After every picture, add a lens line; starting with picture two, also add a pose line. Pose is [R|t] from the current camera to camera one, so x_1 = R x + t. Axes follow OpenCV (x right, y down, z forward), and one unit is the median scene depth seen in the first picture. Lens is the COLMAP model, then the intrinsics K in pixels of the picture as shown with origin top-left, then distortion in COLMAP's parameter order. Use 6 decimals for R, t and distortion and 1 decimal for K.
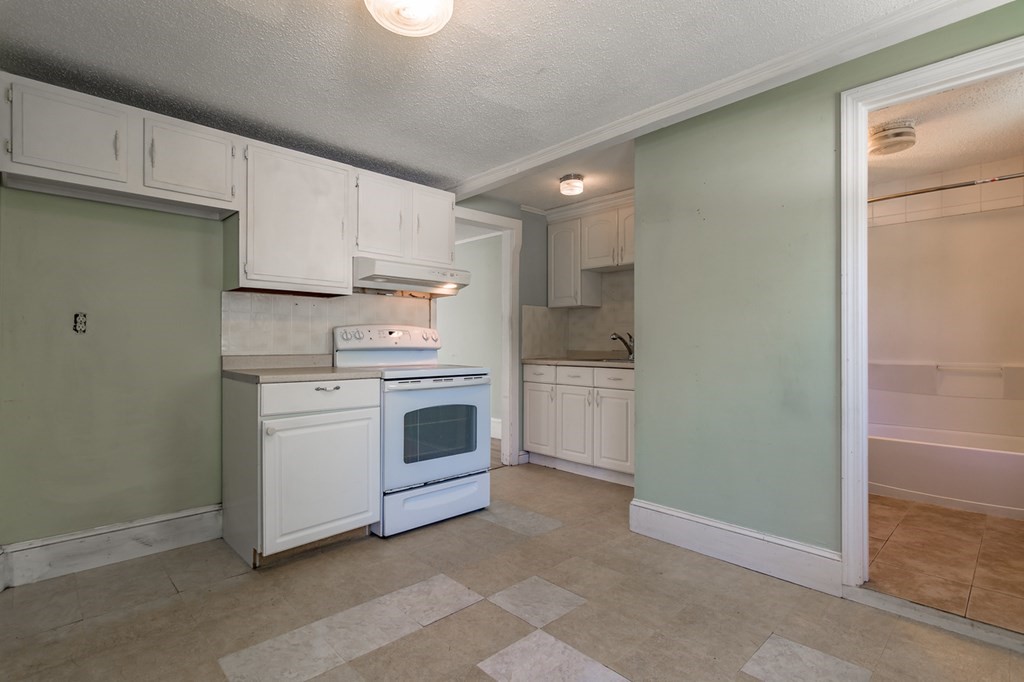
lens RADIAL K [[481.3, 0, 512.0], [0, 481.3, 341.0], [0, 0, 1]] dist [-0.004412, -0.000330]
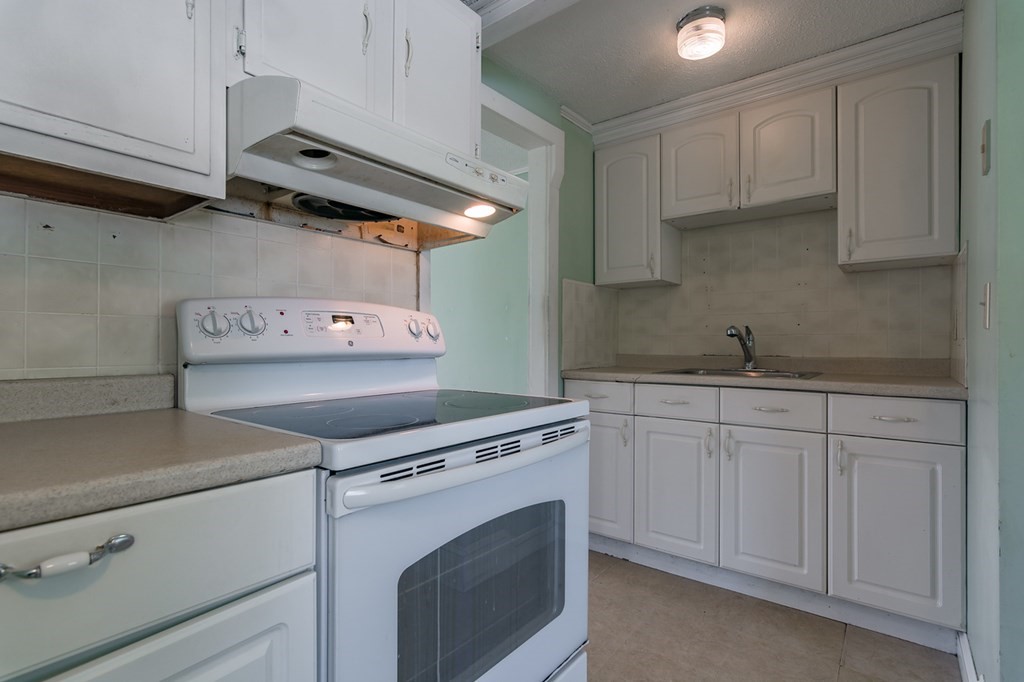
lens RADIAL K [[481.3, 0, 512.0], [0, 481.3, 341.0], [0, 0, 1]] dist [-0.004412, -0.000330]
pose [[0.990055, -0.000885, 0.140681, -0.141796], [0.000768, 0.999999, 0.000886, 0.001872], [-0.140682, -0.000769, 0.990055, 0.499966]]
